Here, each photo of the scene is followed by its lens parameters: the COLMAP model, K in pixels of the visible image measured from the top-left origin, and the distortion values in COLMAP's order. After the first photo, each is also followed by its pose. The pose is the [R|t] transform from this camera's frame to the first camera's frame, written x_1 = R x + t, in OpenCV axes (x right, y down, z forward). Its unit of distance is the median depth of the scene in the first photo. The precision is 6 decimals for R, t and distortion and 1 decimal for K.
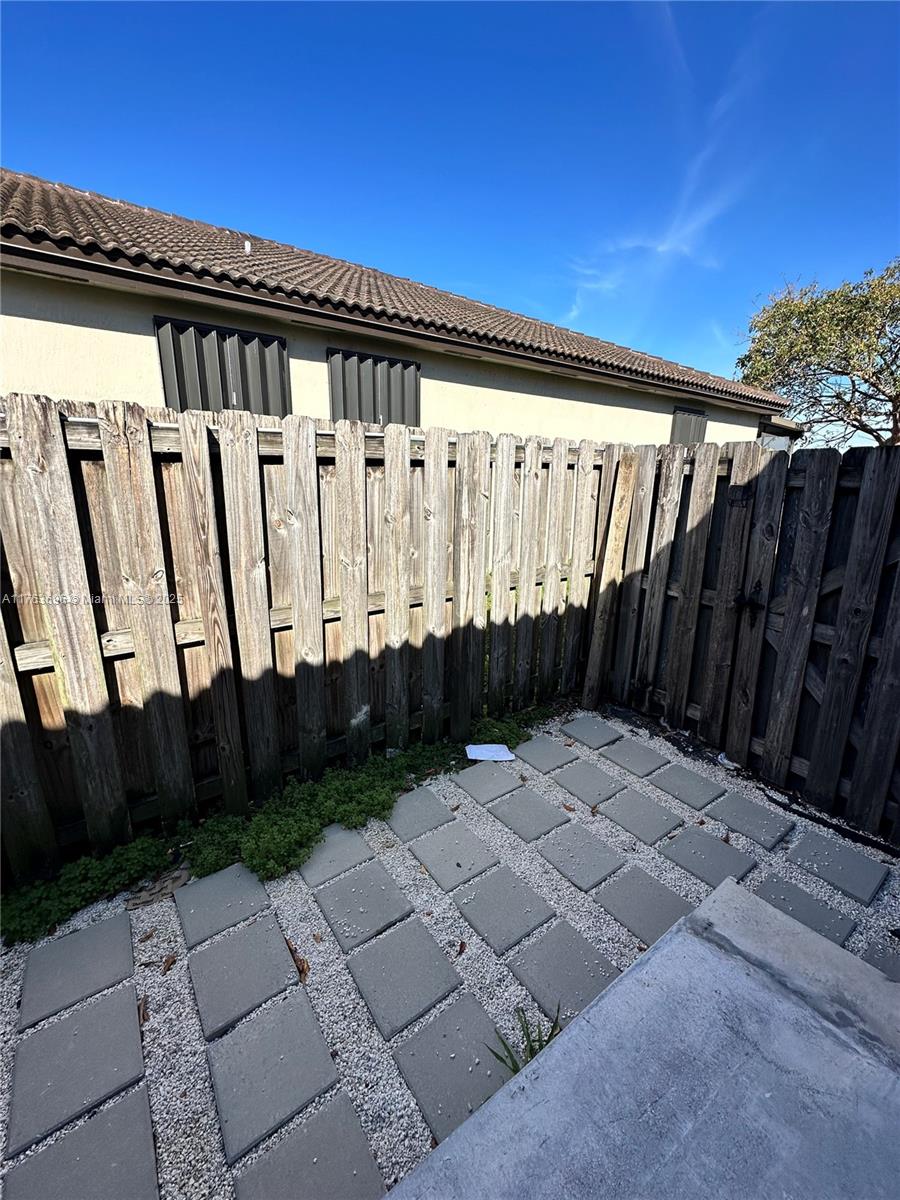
lens RADIAL K [[479.2, 0, 450.0], [0, 479.2, 600.0], [0, 0, 1]] dist [-0.001350, -0.000060]
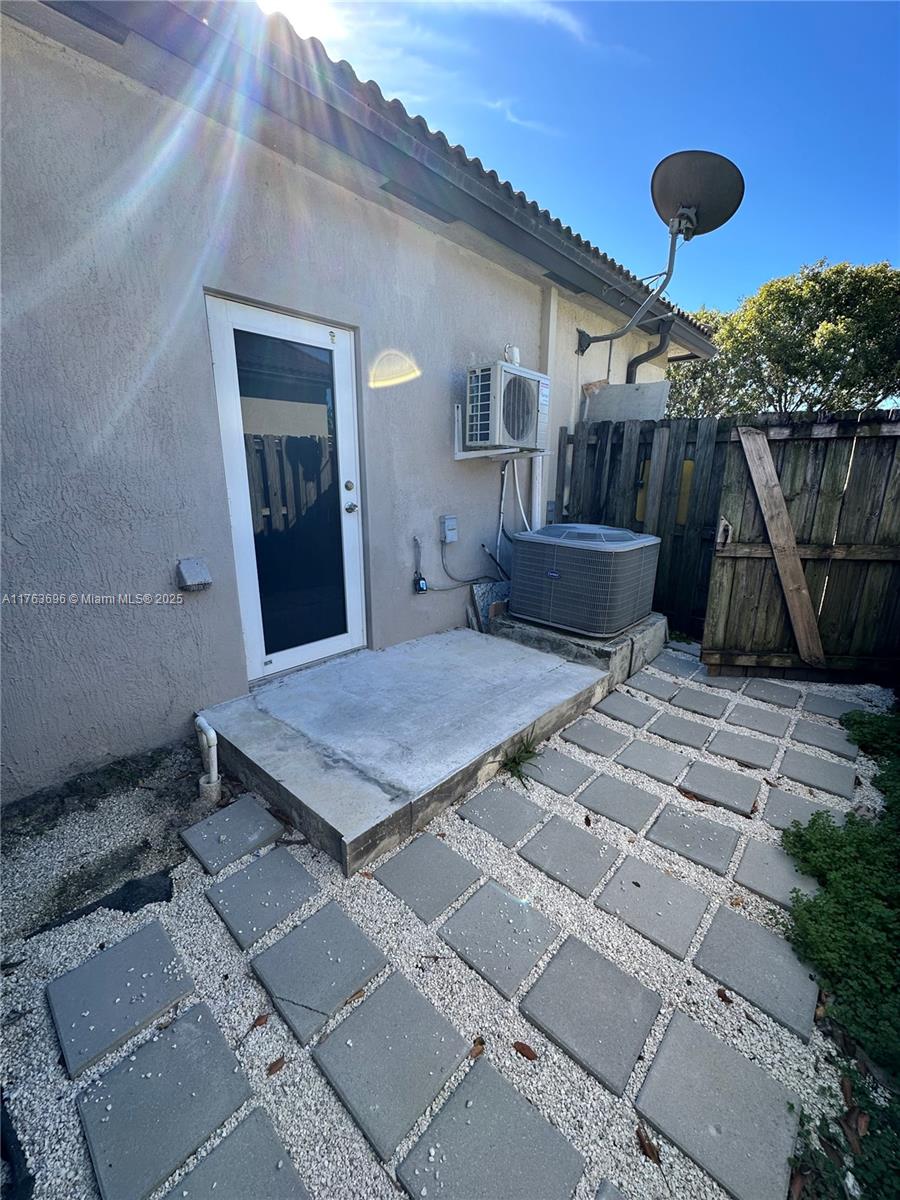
lens RADIAL K [[479.2, 0, 450.0], [0, 479.2, 600.0], [0, 0, 1]] dist [-0.001350, -0.000060]
pose [[-0.977478, 0.025536, -0.209488, 0.613752], [-0.084712, 0.861695, 0.500305, -0.331218], [0.193291, 0.506783, -0.840125, 1.699282]]
